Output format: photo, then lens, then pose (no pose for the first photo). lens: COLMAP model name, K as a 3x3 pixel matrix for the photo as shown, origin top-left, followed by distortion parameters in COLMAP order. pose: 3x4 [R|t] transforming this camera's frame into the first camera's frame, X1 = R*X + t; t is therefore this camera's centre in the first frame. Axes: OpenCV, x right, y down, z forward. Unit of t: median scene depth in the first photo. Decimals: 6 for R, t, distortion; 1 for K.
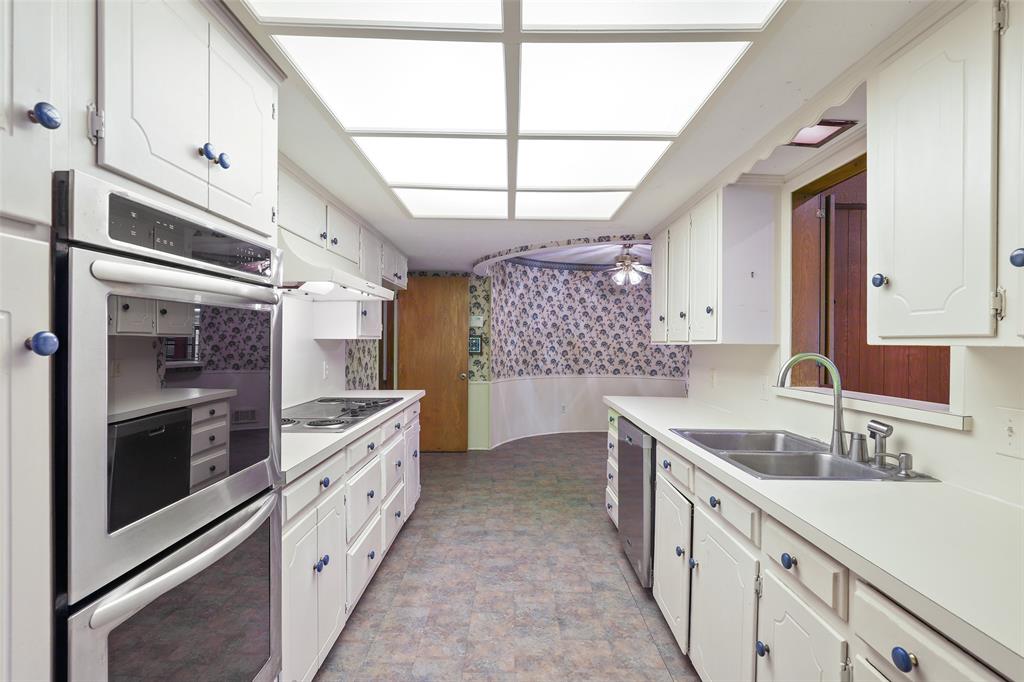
lens RADIAL K [[470.6, 0, 509.7], [0, 470.6, 343.8], [0, 0, 1]] dist [-0.011695, 0.005904]
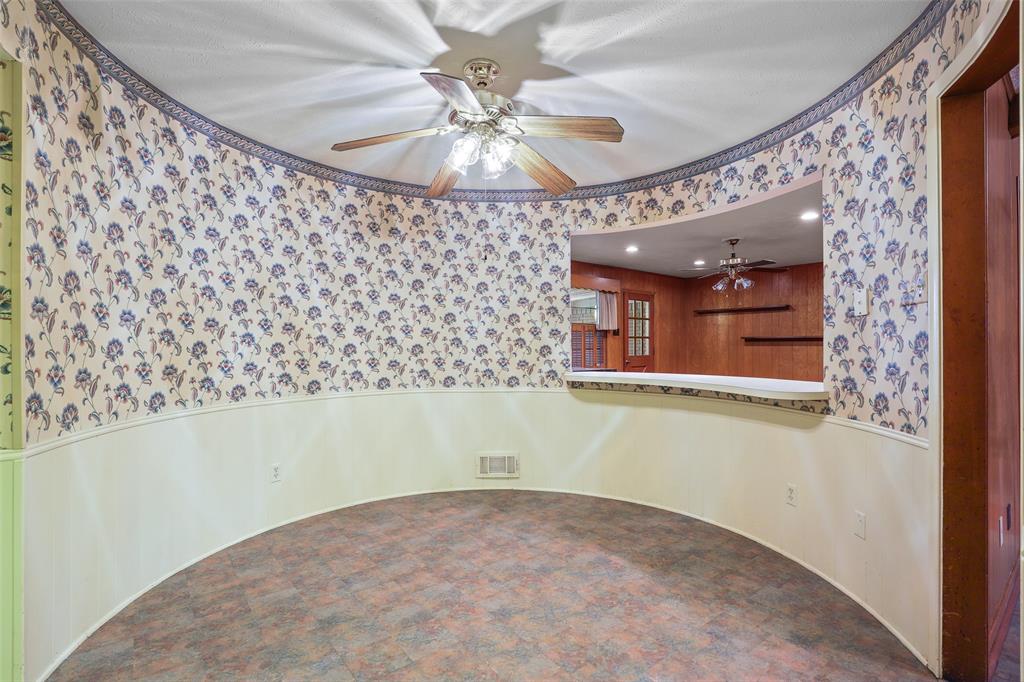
lens RADIAL K [[470.6, 0, 509.7], [0, 470.6, 343.8], [0, 0, 1]] dist [-0.011695, 0.005904]
pose [[0.775467, -0.004855, 0.631370, 0.006006], [0.006588, 0.999978, -0.000403, 0.016608], [-0.631354, 0.004472, 0.775482, 0.510977]]
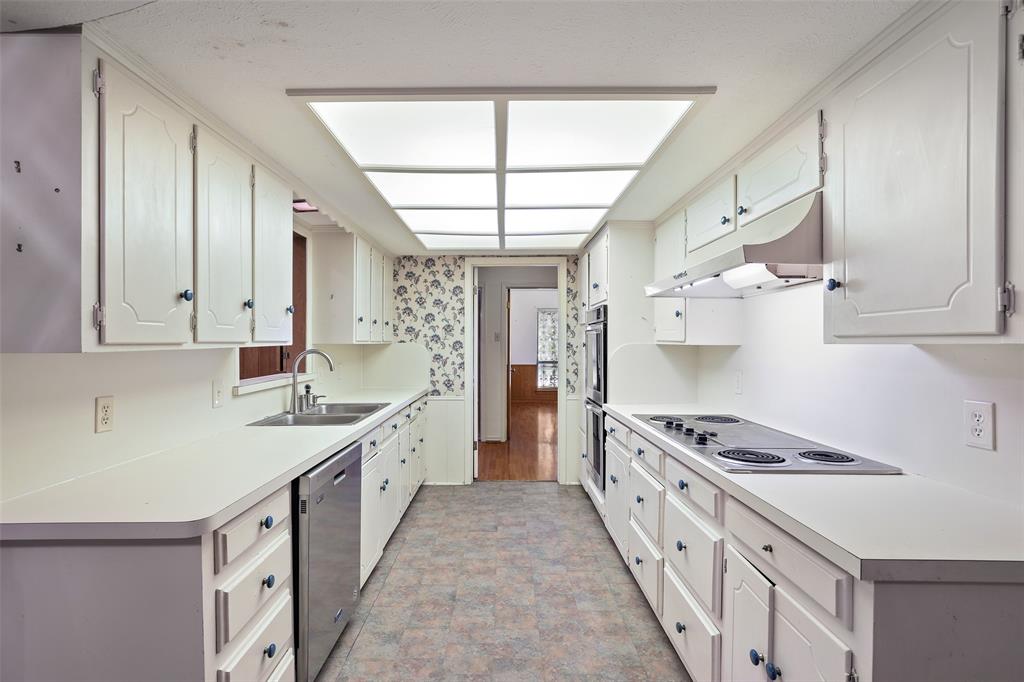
lens RADIAL K [[470.6, 0, 509.7], [0, 470.6, 343.8], [0, 0, 1]] dist [-0.011695, 0.005904]
pose [[-0.999776, -0.008877, -0.019189, 0.002503], [-0.008996, 0.999941, 0.006149, -0.014314], [0.019133, 0.006320, -0.999797, 2.108836]]
